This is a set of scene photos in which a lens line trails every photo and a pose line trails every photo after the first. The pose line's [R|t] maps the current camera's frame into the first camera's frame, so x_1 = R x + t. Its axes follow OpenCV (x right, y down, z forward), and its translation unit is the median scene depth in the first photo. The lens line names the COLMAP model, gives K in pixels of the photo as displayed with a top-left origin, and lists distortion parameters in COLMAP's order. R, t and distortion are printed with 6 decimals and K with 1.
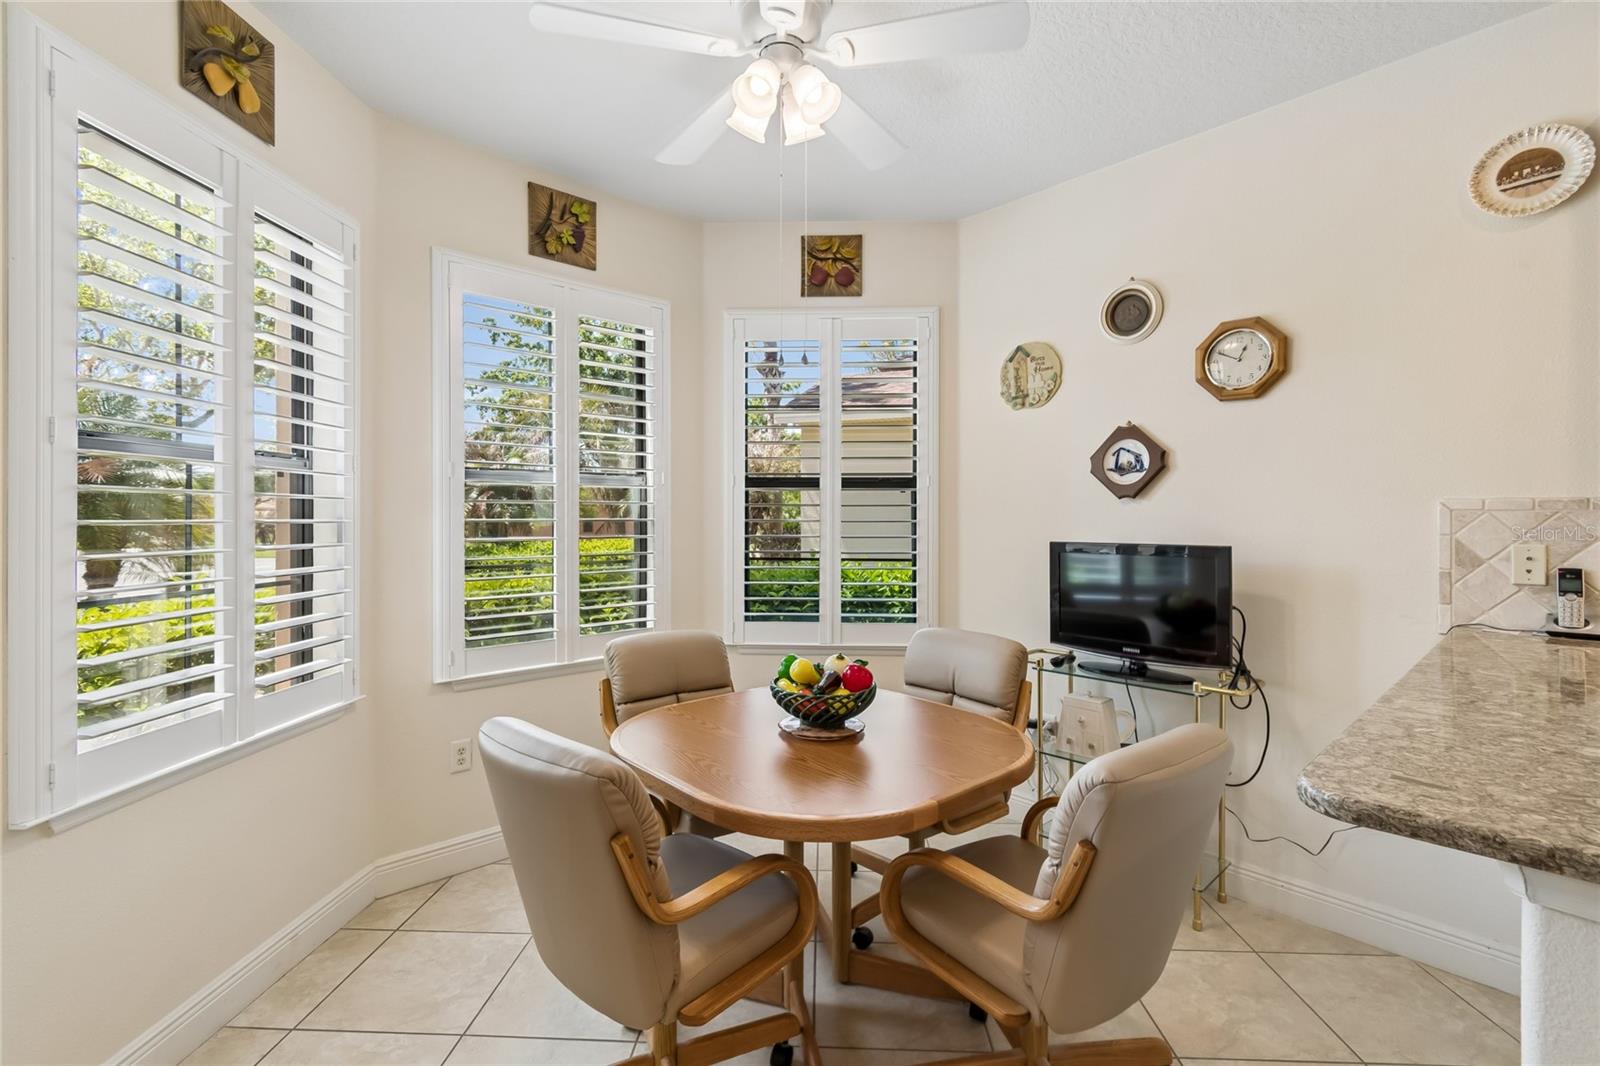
lens RADIAL K [[720.0, 0, 796.0], [0, 720.0, 515.1], [0, 0, 1]] dist [0.005600, -0.000791]
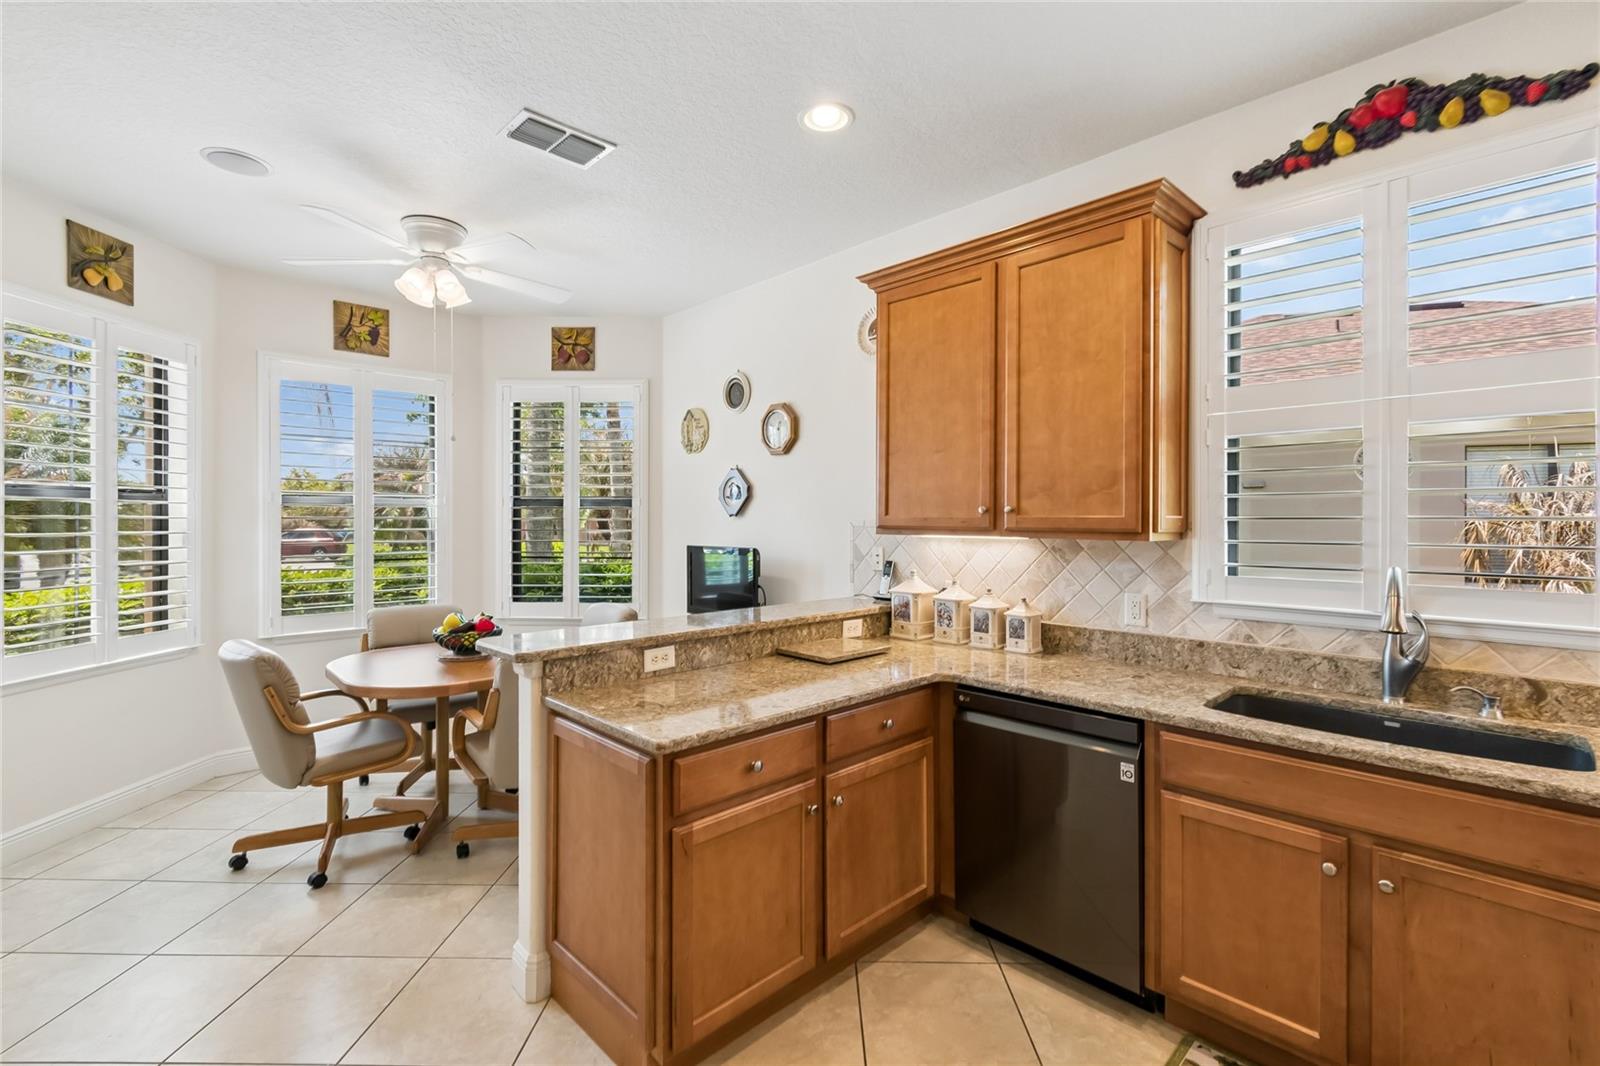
lens RADIAL K [[720.0, 0, 802.6], [0, 720.0, 525.5], [0, 0, 1]] dist [0.005600, -0.000791]
pose [[0.999866, 0.001778, 0.016259, 0.637023], [-0.001977, 0.999923, 0.012213, -0.026148], [-0.016236, -0.012243, 0.999793, -0.559060]]
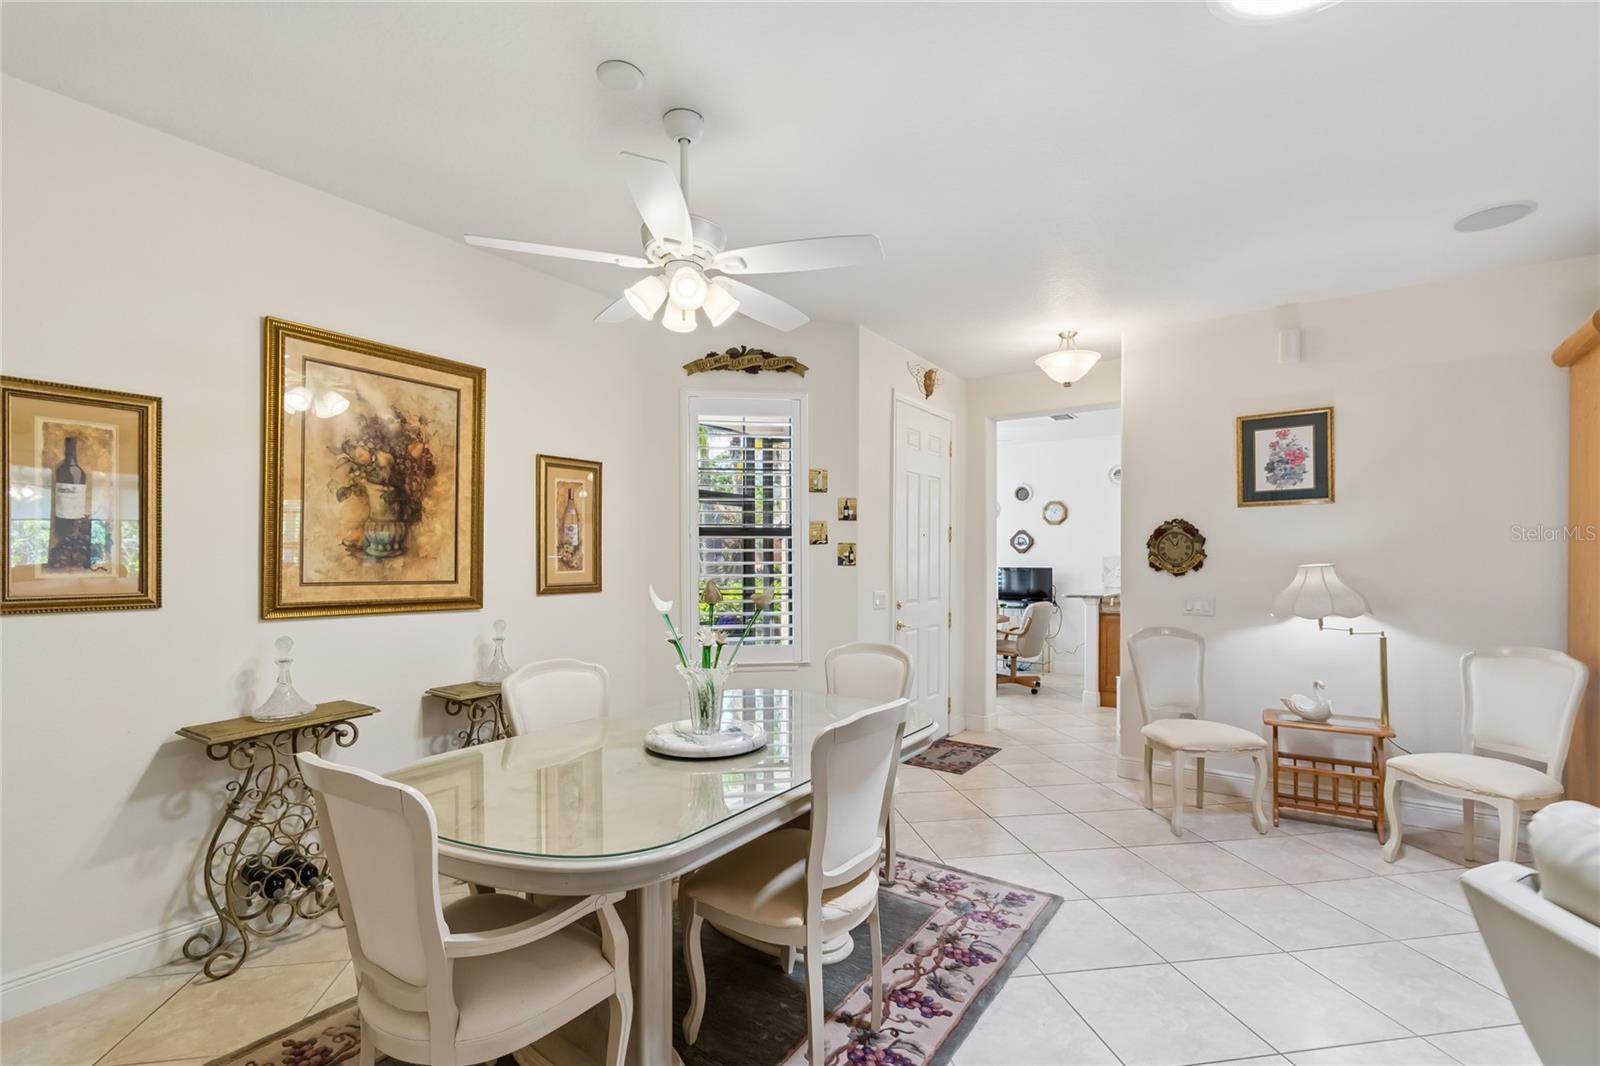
lens RADIAL K [[720.0, 0, 779.5], [0, 720.0, 558.2], [0, 0, 1]] dist [0.005600, -0.000791]
pose [[0.980515, 0.004018, 0.196405, -1.301416], [-0.003860, 0.999992, -0.001187, 0.006144], [-0.196409, 0.000406, 0.980522, -2.040969]]
